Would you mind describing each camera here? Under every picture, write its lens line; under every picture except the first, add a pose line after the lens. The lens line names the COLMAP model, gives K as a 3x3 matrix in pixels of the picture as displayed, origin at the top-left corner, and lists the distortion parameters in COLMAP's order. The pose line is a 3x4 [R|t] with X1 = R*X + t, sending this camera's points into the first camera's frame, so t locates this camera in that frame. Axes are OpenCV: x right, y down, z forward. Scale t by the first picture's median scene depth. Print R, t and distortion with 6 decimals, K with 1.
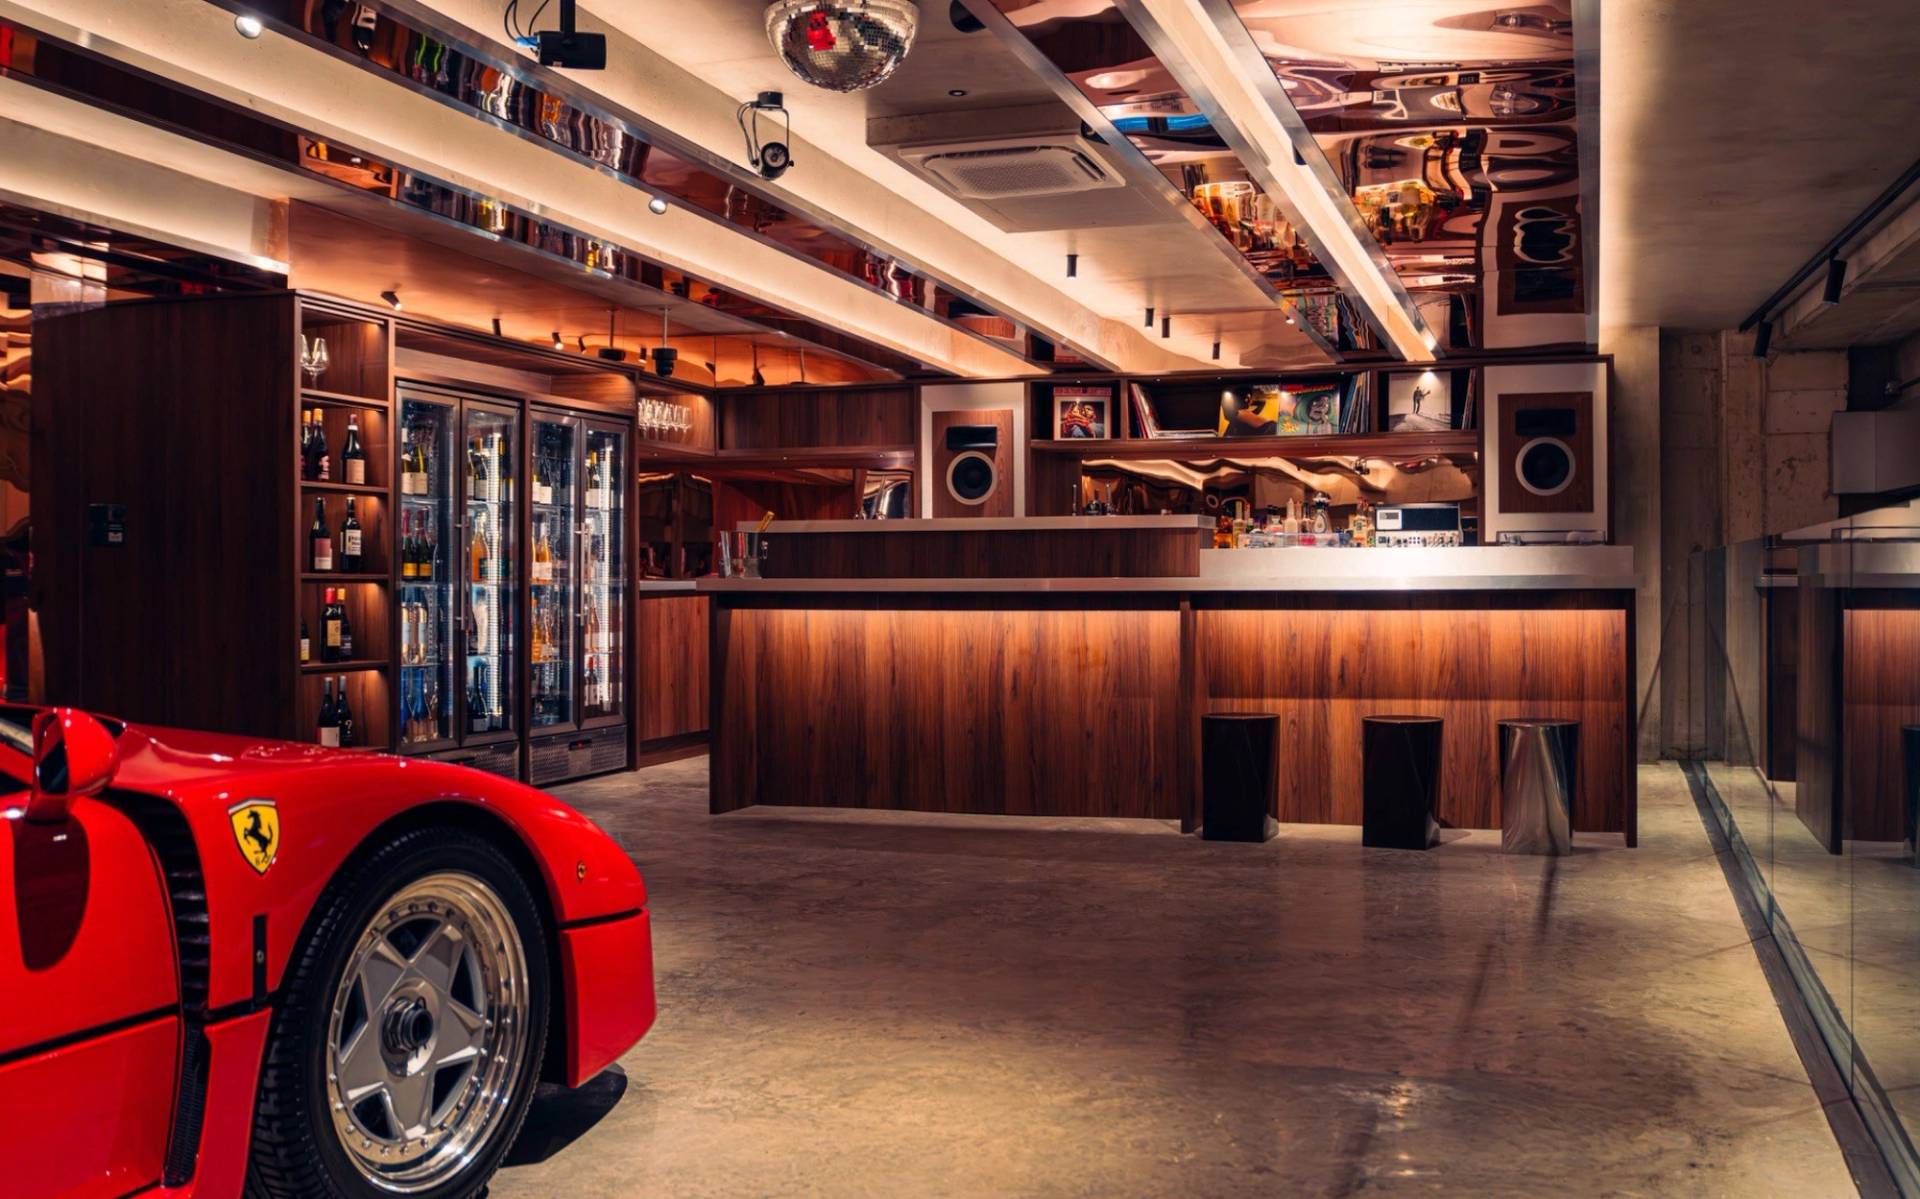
lens RADIAL K [[1797.5, 0, 1118.2], [0, 1797.5, 656.1], [0, 0, 1]] dist [-0.039803, 0.000000]
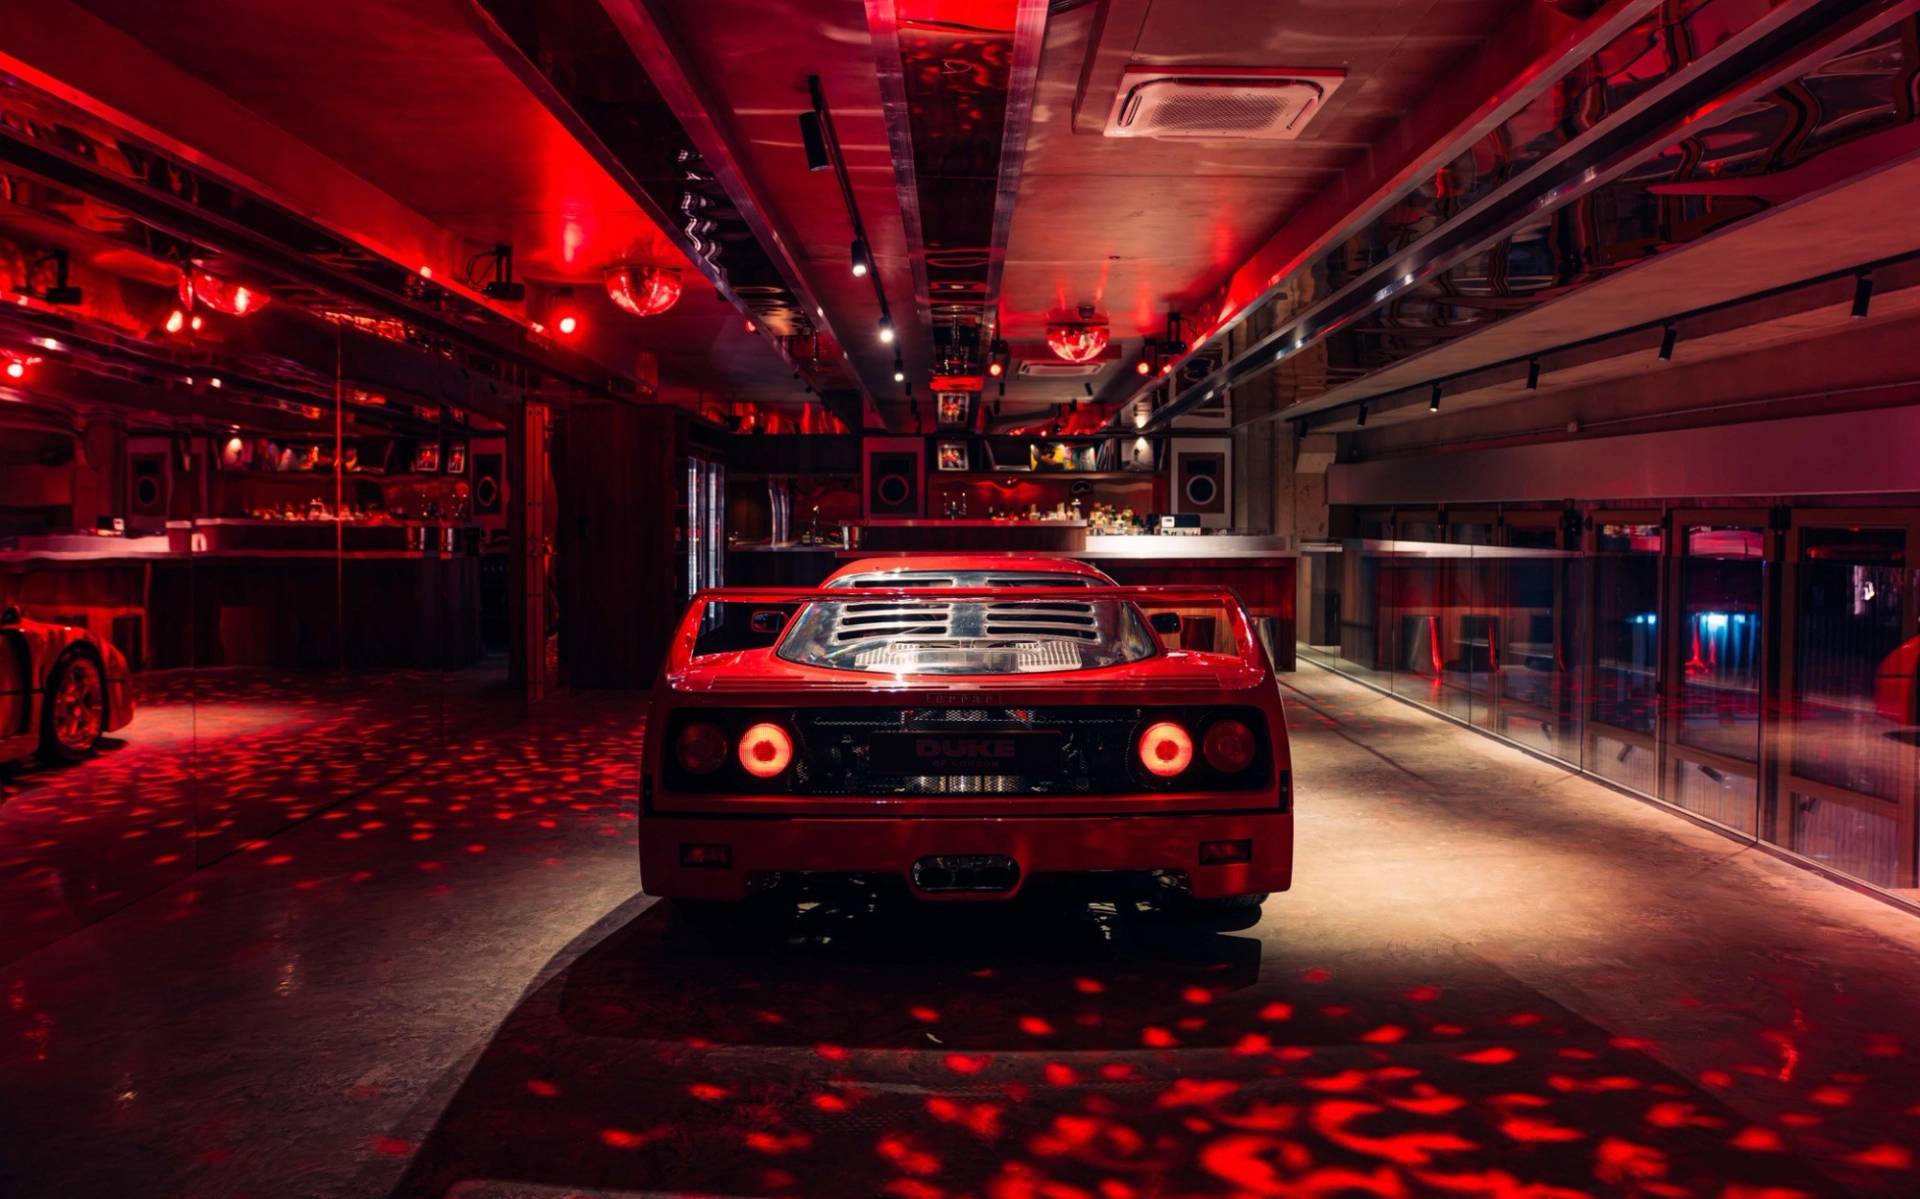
lens RADIAL K [[1421.6, 0, 957.7], [0, 1421.6, 605.1], [0, 0, 1]] dist [-0.052725, 0.054930]
pose [[0.960237, -0.015016, 0.278782, -0.457729], [0.008254, 0.999643, 0.025415, -0.019589], [-0.279064, -0.022104, 0.960018, -0.435233]]
